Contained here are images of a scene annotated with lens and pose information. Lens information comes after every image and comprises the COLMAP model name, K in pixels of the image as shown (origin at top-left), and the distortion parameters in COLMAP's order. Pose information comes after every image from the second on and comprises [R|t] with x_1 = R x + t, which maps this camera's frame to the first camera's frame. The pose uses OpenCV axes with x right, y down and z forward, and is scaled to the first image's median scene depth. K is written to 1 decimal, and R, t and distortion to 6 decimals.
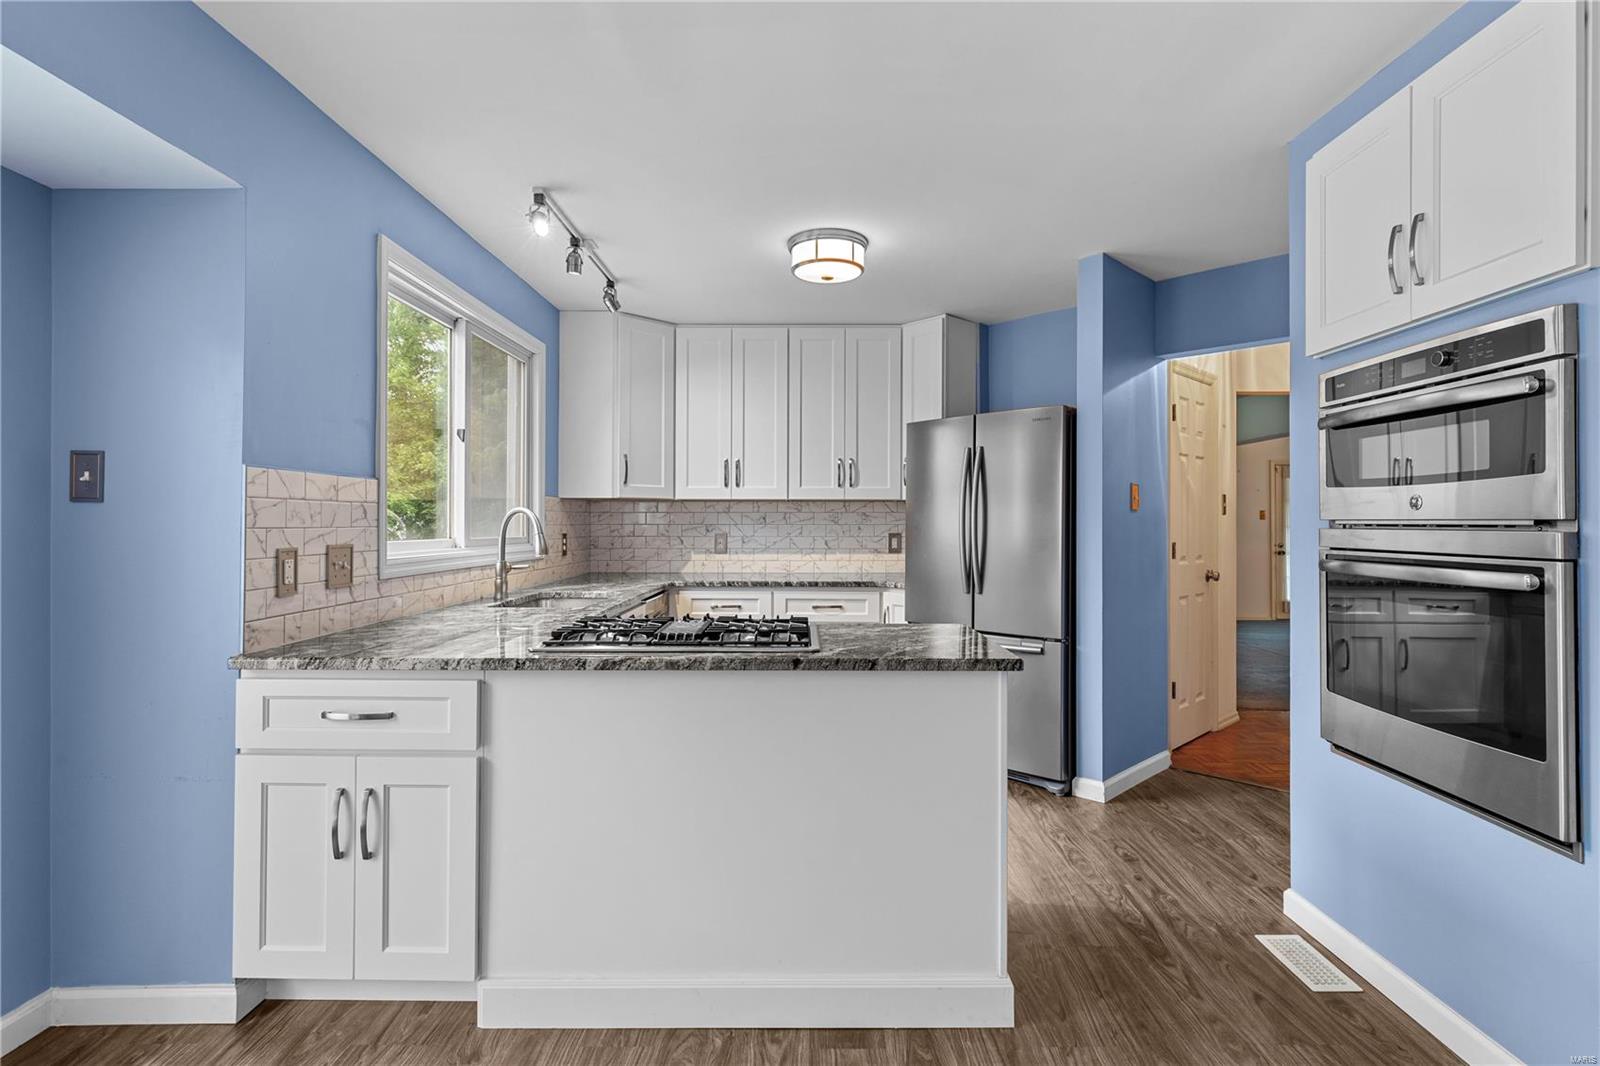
lens RADIAL K [[783.2, 0, 802.5], [0, 783.2, 515.3], [0, 0, 1]] dist [0.003166, 0.000285]
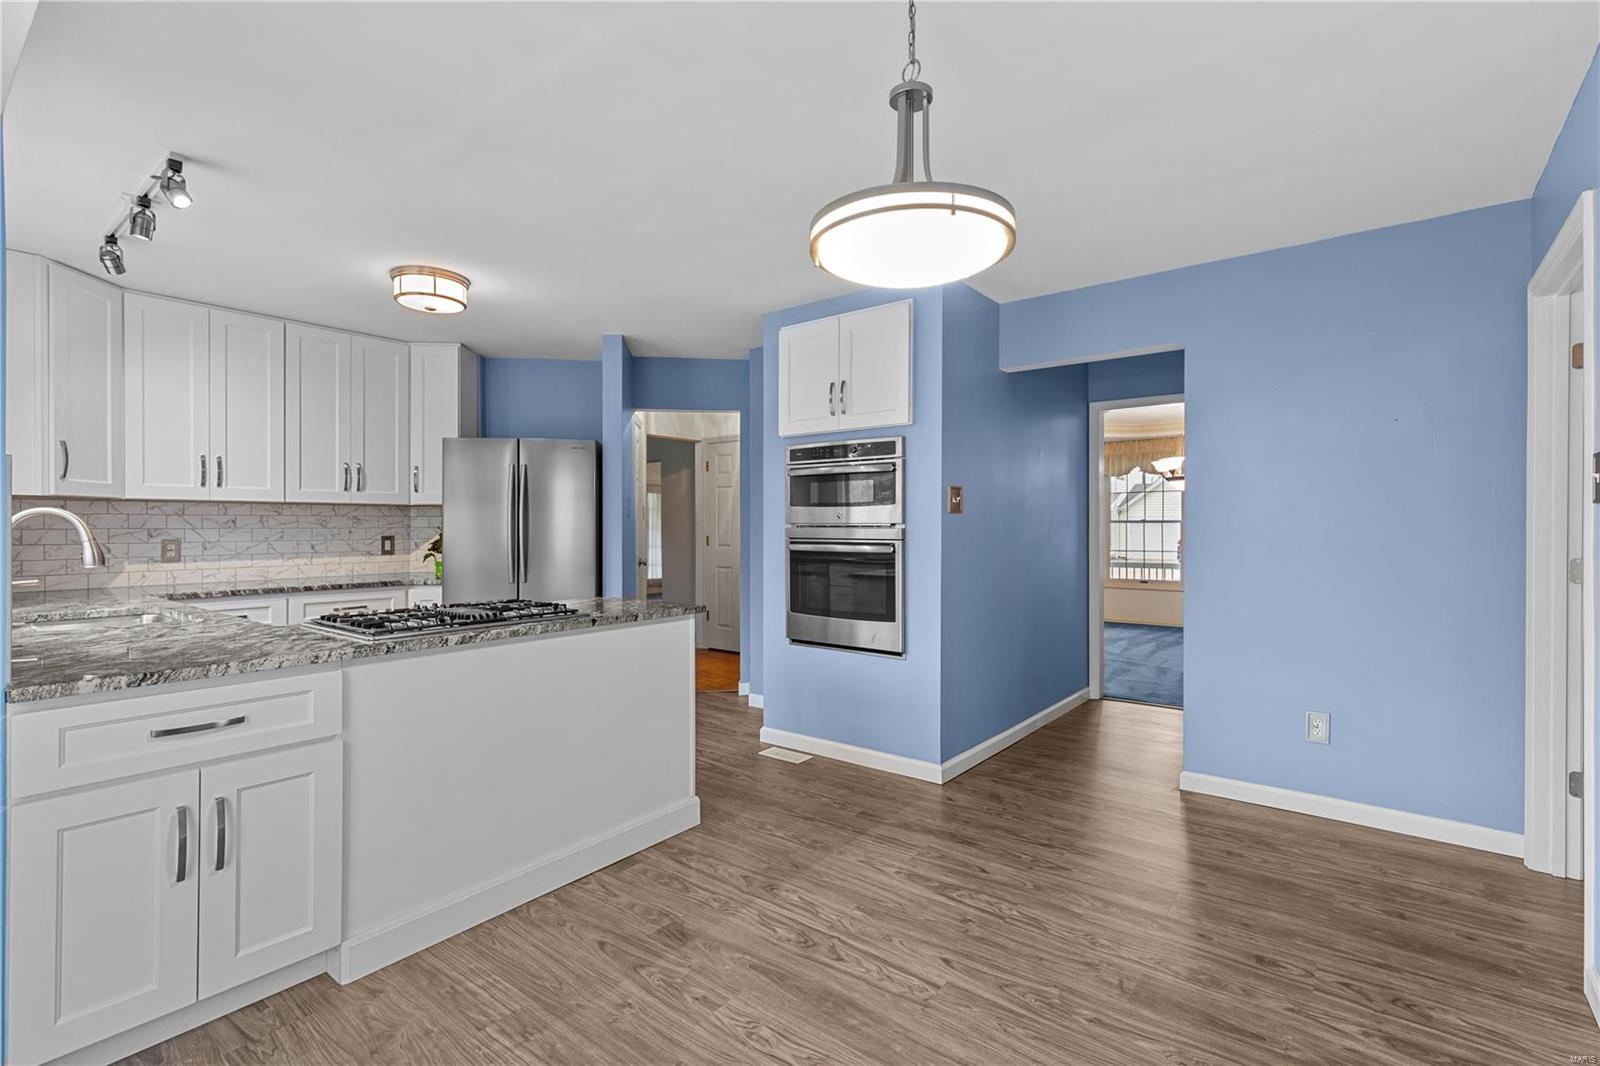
lens RADIAL K [[726.8, 0, 816.6], [0, 726.8, 527.3], [0, 0, 1]] dist [0.001400, 0.000255]
pose [[0.604061, -0.004138, 0.796927, -0.469354], [-0.004809, 0.999949, 0.008837, -0.000352], [-0.796923, -0.009171, 0.604011, -0.080163]]
